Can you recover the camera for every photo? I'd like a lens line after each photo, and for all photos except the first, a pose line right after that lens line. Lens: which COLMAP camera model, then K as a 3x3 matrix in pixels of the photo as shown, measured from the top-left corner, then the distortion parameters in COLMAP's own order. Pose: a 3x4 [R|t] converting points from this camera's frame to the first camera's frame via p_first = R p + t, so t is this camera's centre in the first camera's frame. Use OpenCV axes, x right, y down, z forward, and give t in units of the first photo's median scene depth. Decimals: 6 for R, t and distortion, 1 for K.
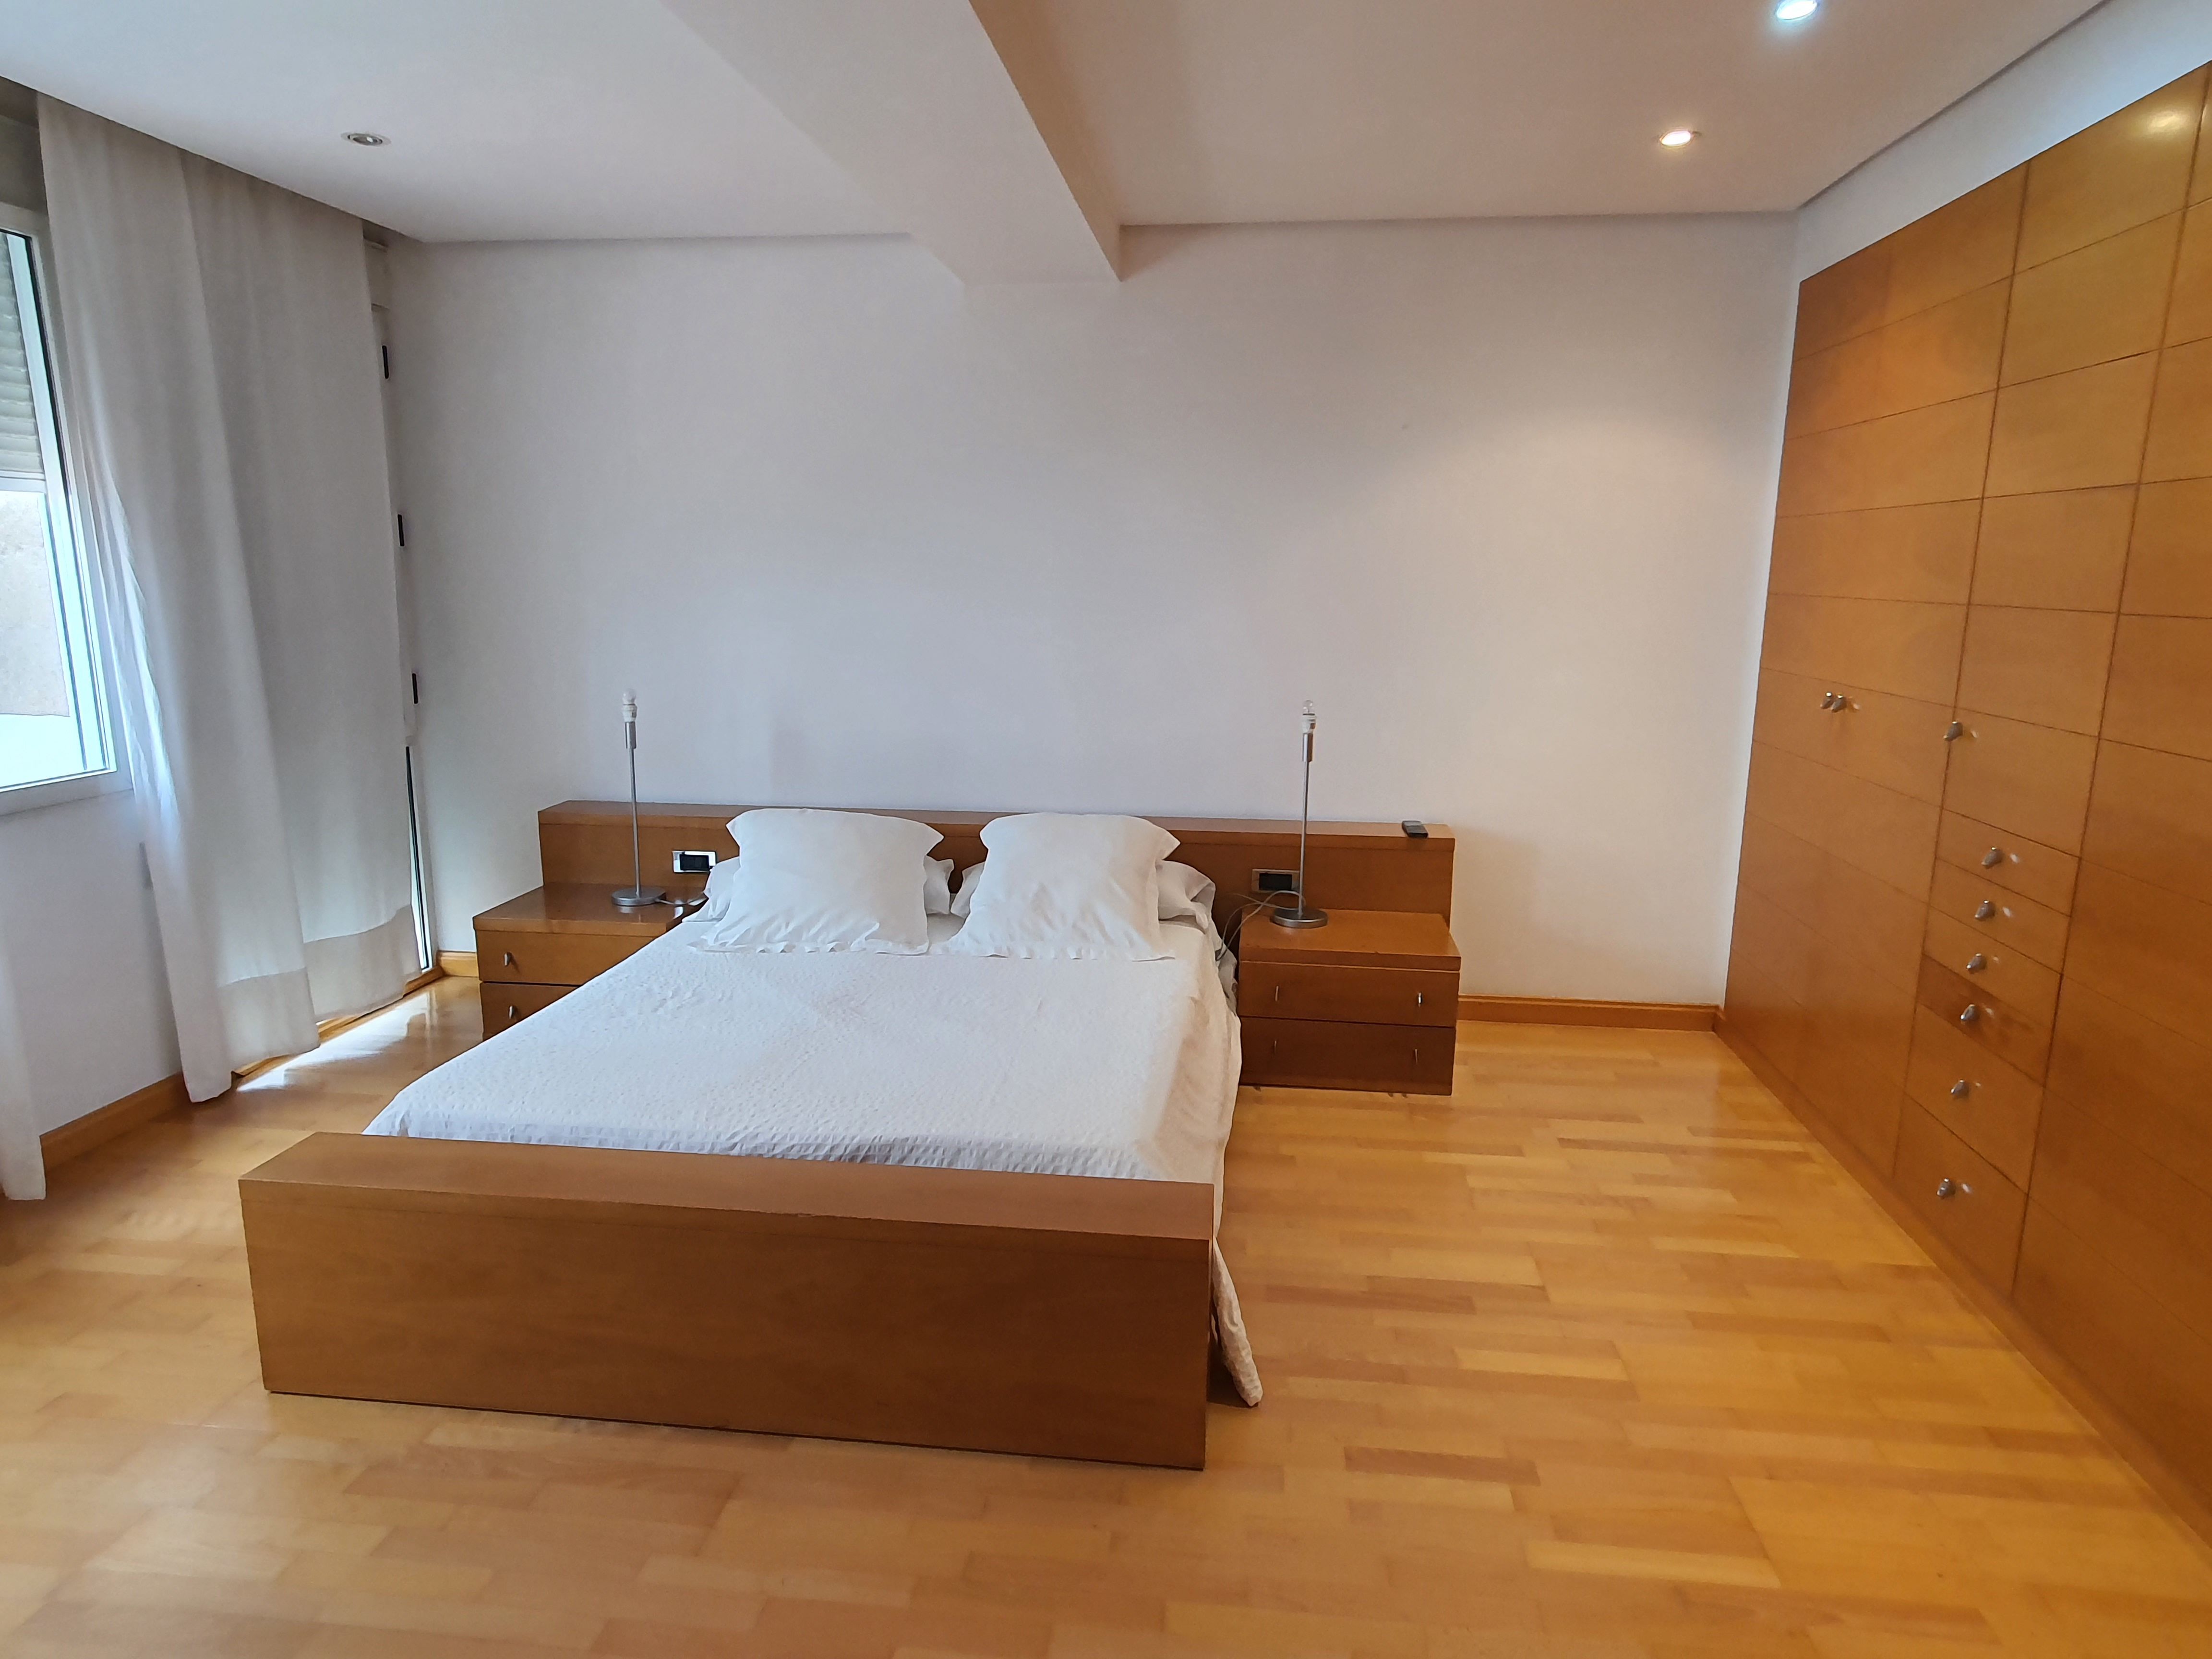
lens RADIAL K [[1356.2, 0, 1106.0], [0, 1356.2, 829.5], [0, 0, 1]] dist [0.001466, 0.016104]
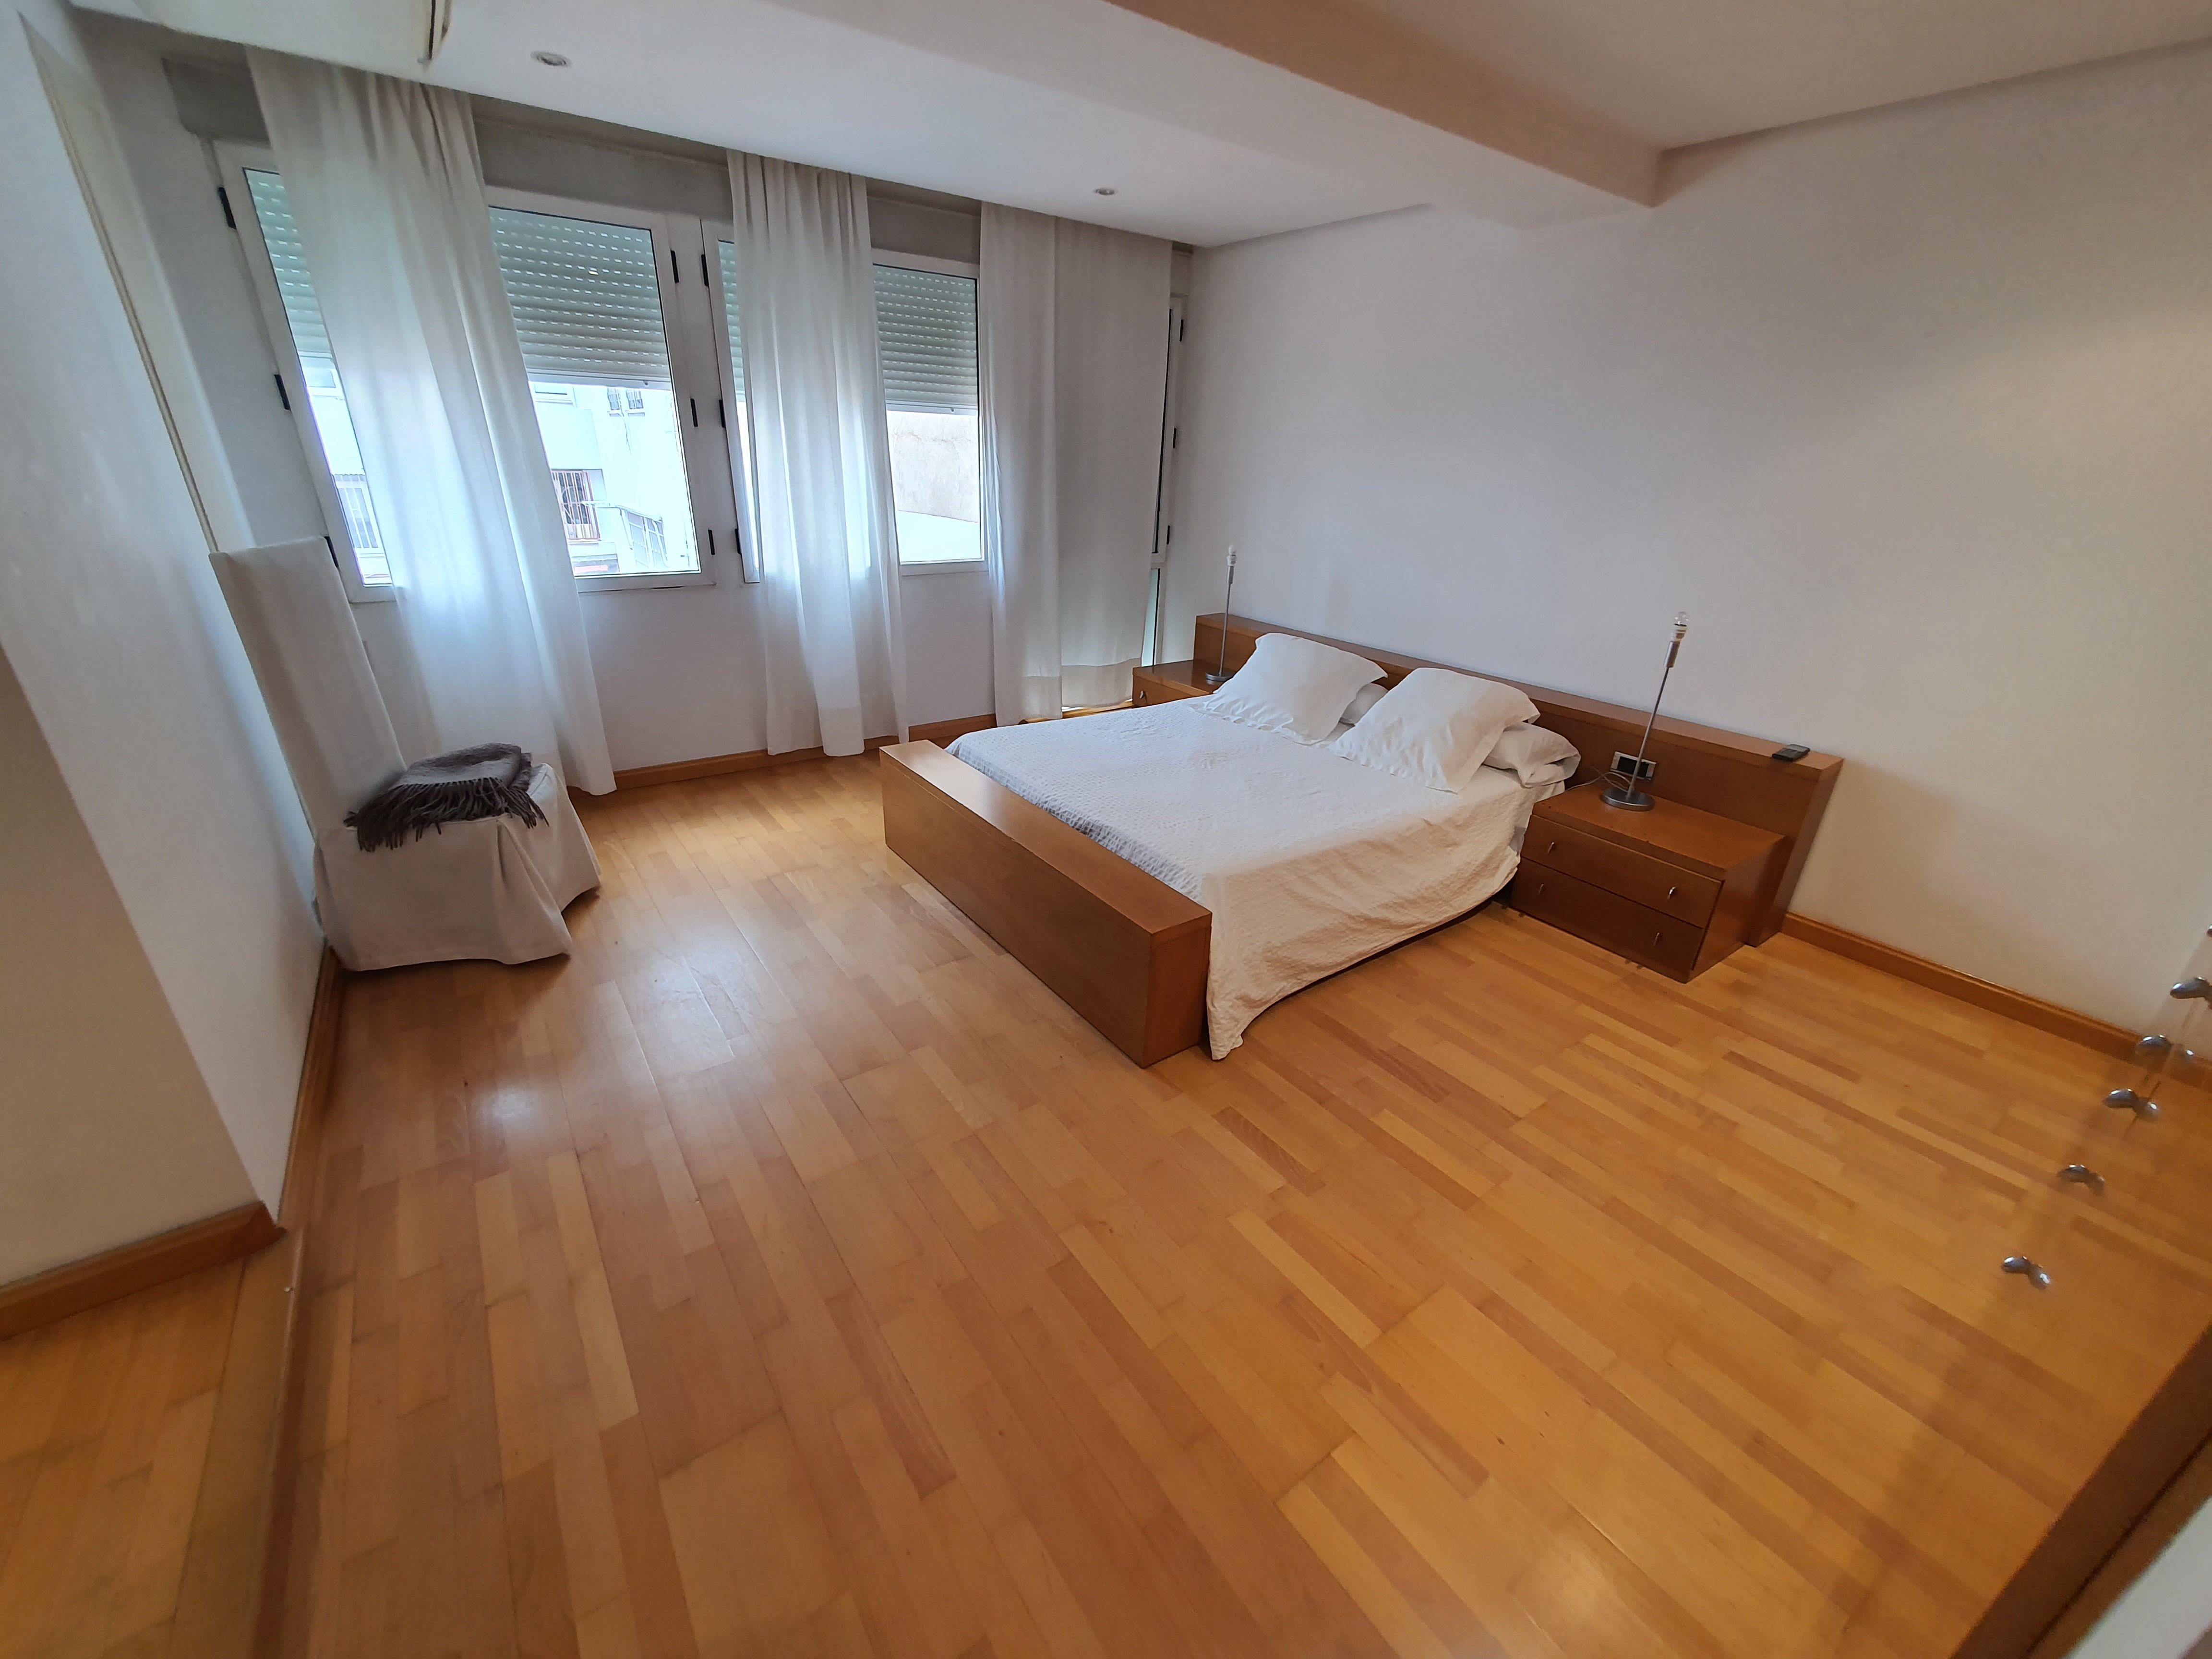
lens RADIAL K [[880.7, 0, 1099.2], [0, 880.7, 831.4], [0, 0, 1]] dist [-0.000055, 0.000341]
pose [[0.675530, 0.310388, -0.668818, 0.392737], [-0.170552, 0.948257, 0.267807, -0.038995], [0.717336, -0.066844, 0.693514, 0.157889]]
